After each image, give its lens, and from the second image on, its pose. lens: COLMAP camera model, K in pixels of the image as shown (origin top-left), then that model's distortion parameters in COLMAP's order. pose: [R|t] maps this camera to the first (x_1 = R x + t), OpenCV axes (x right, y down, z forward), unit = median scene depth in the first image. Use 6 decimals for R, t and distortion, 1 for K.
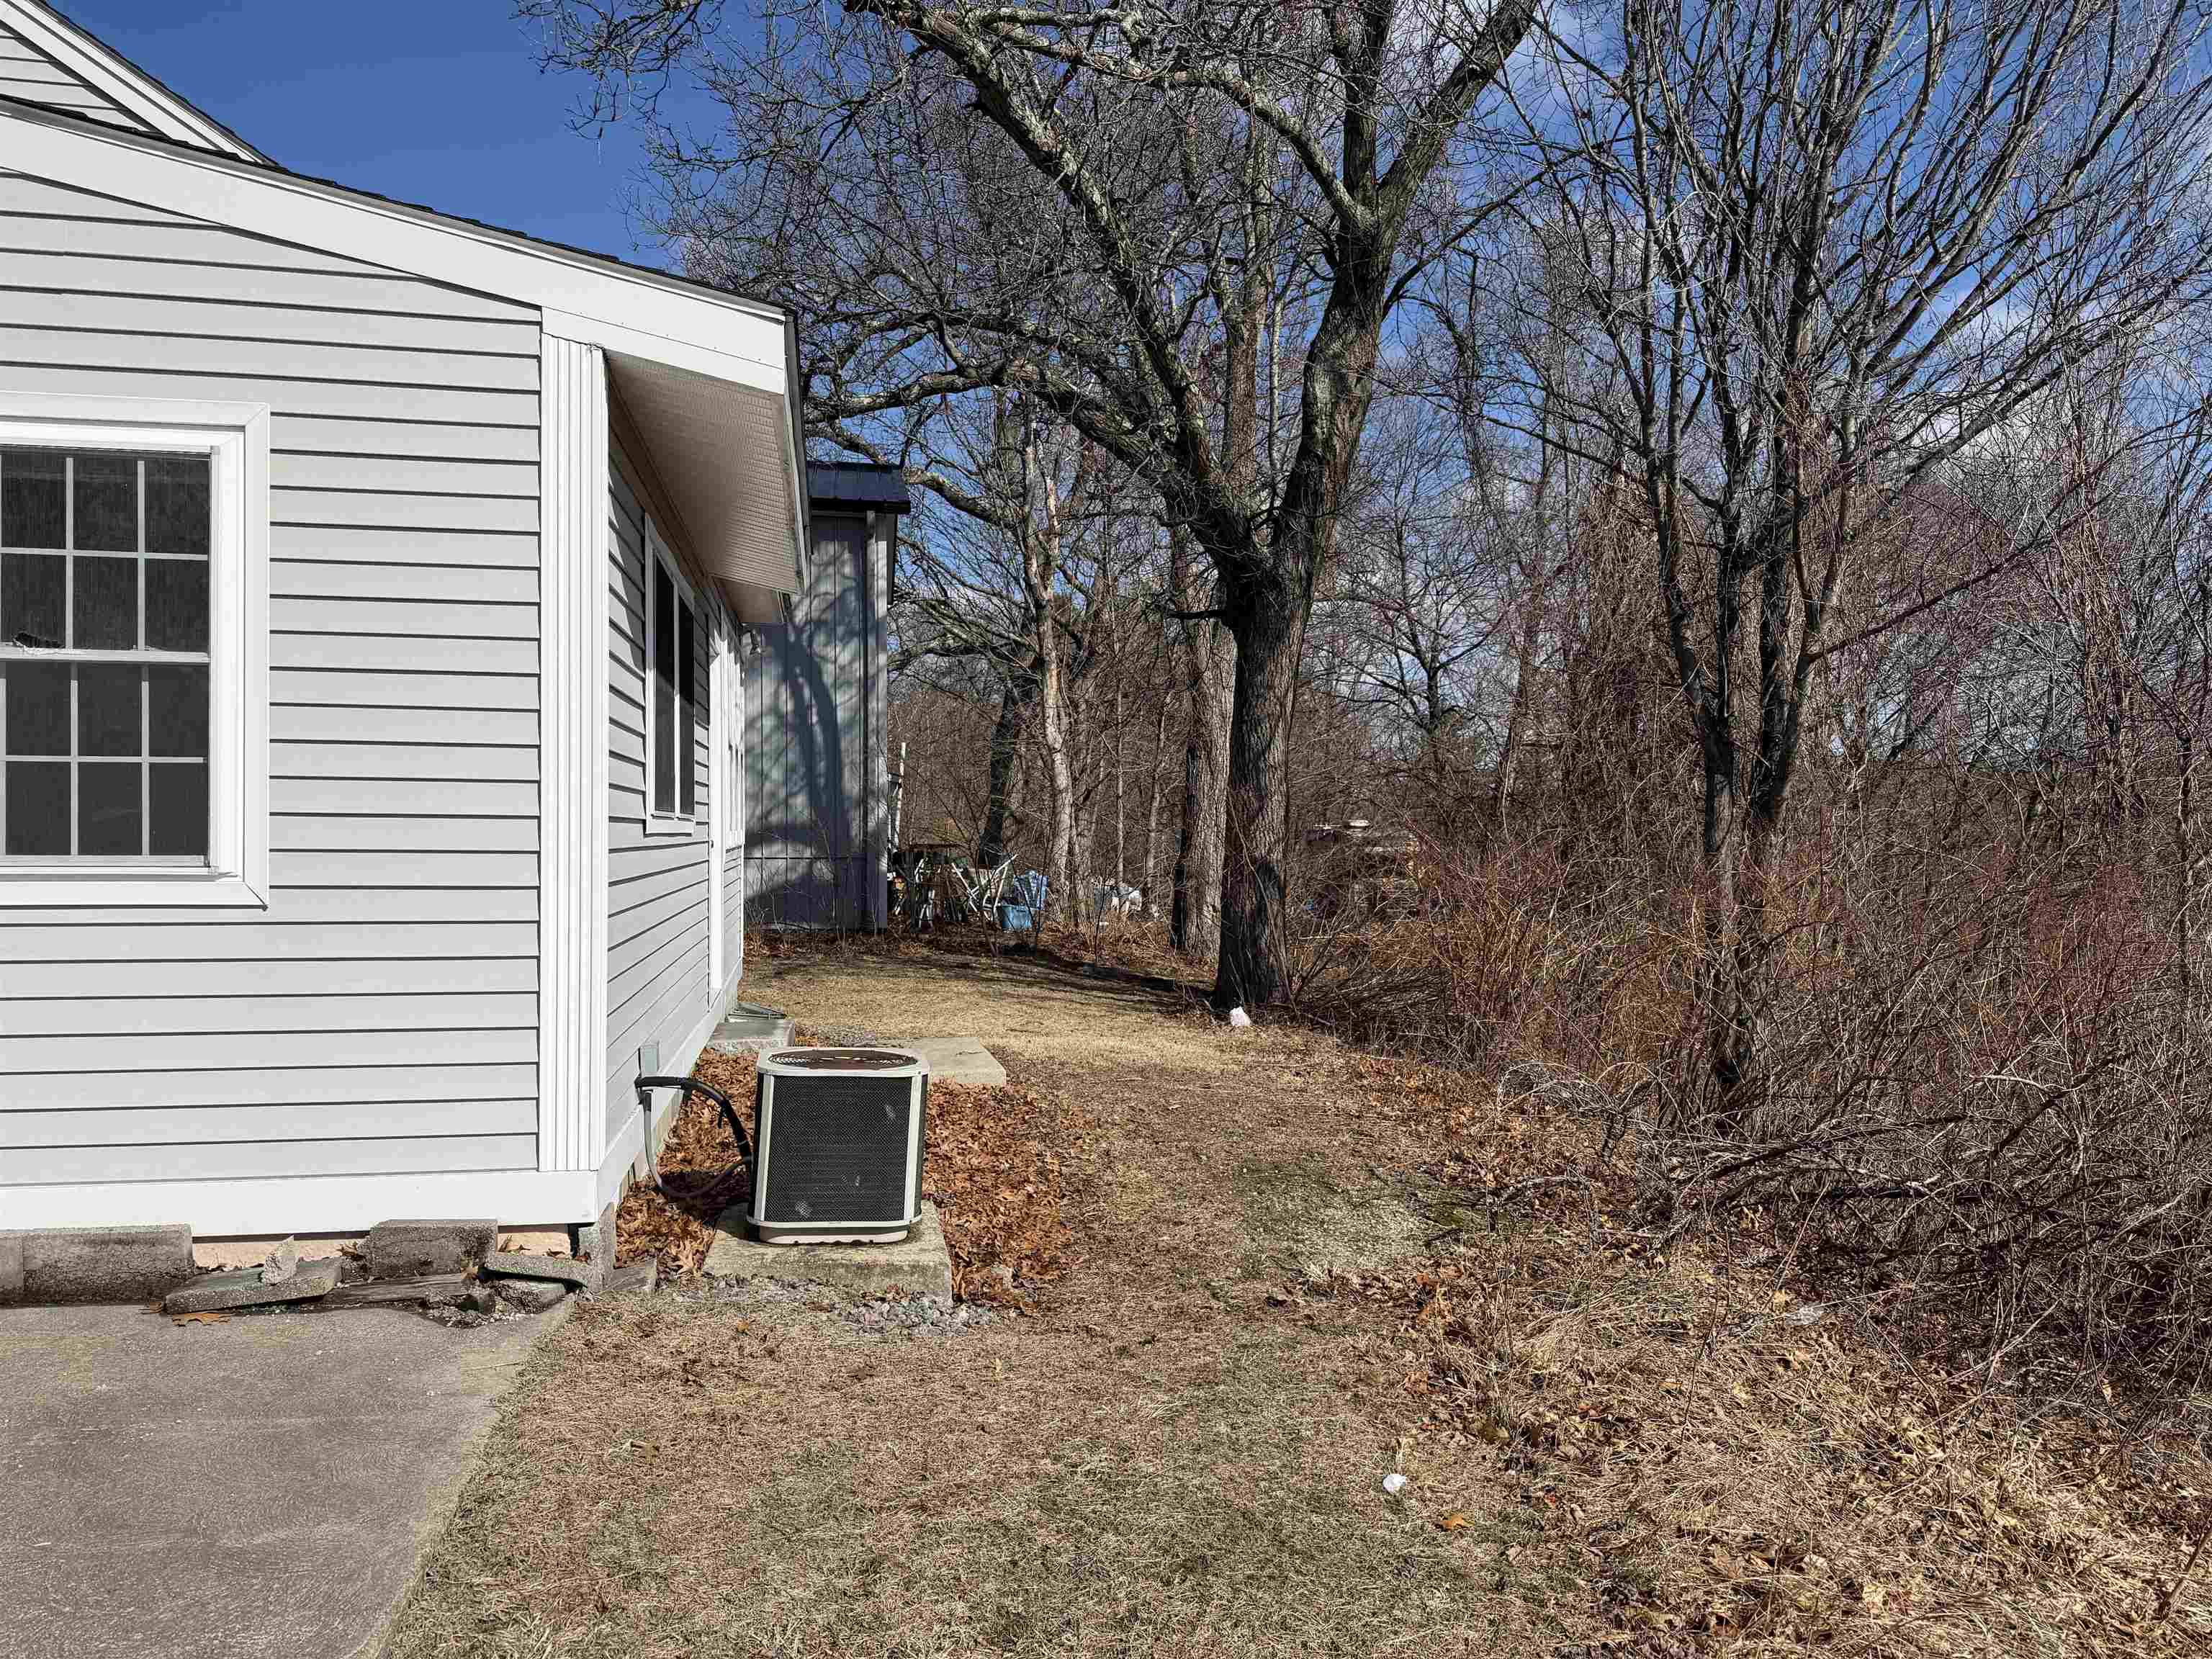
lens RADIAL K [[1531.4, 0, 1105.2], [0, 1531.4, 840.3], [0, 0, 1]] dist [0.142900, -0.240240]
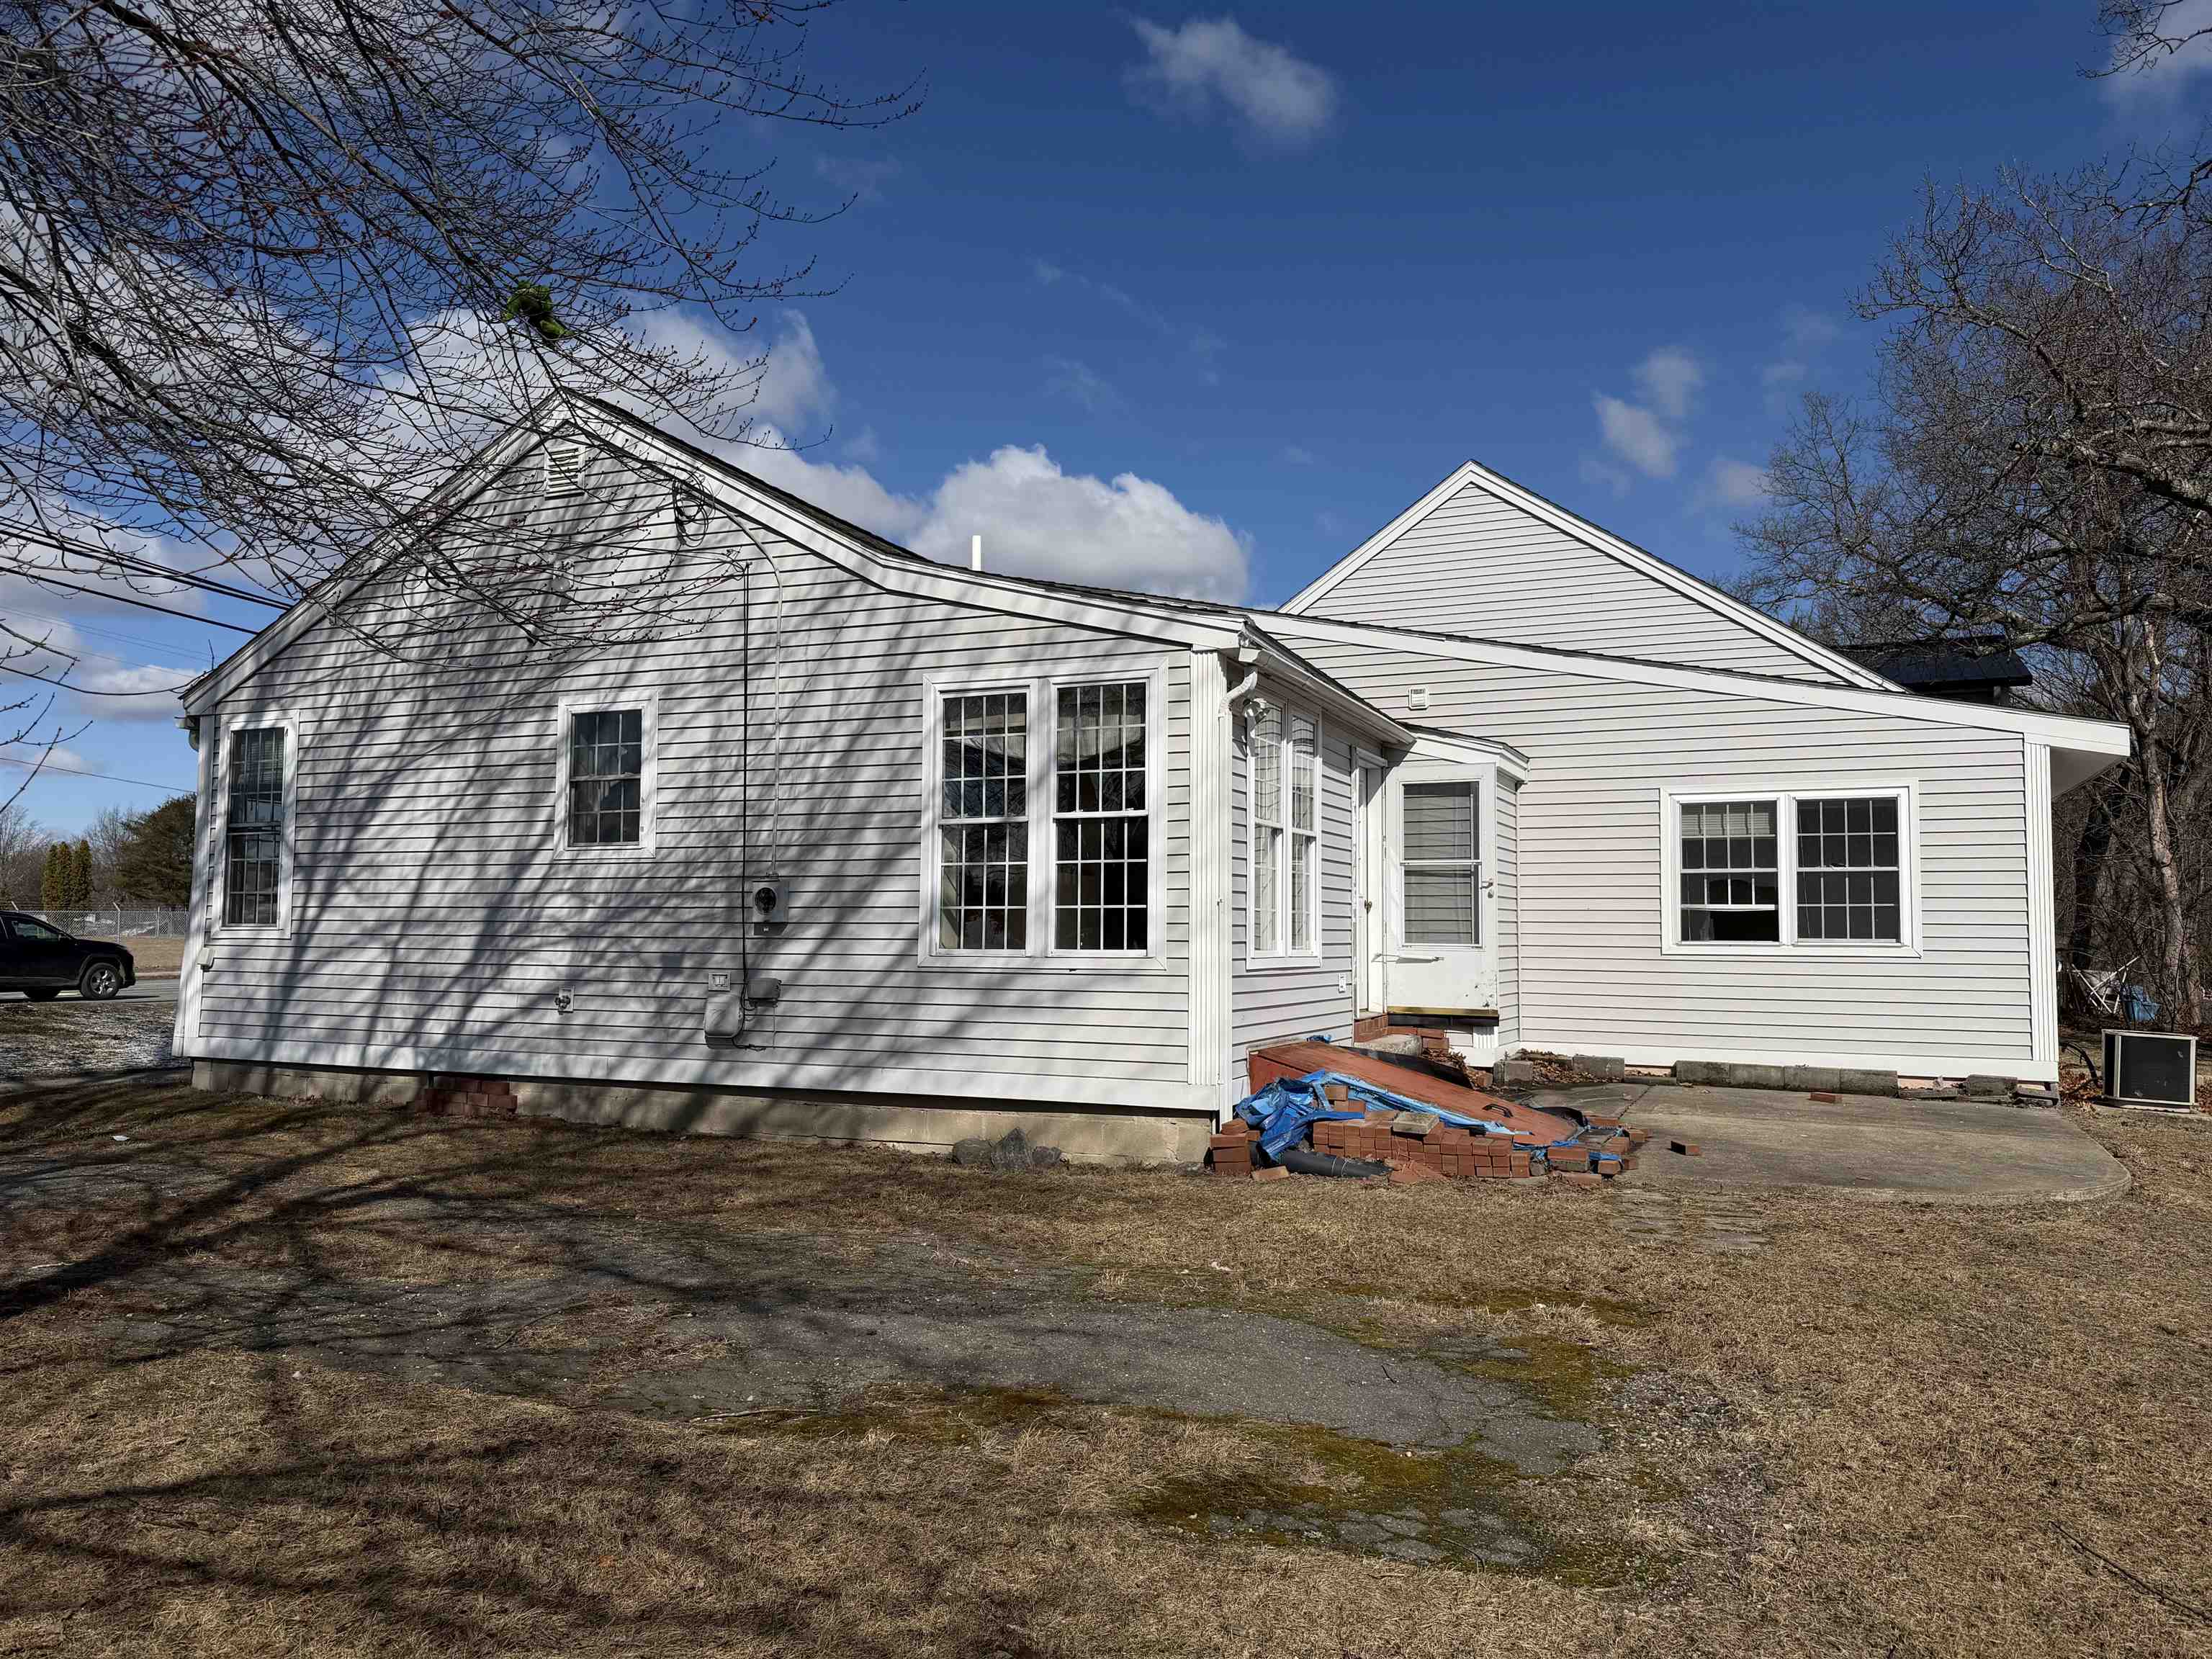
lens RADIAL K [[1531.4, 0, 1105.2], [0, 1531.4, 840.3], [0, 0, 1]] dist [0.142900, -0.240240]
pose [[0.822180, -0.035294, -0.568133, -0.144074], [-0.005733, 0.997512, -0.070264, 0.038414], [0.569199, 0.061027, 0.819932, -2.118971]]
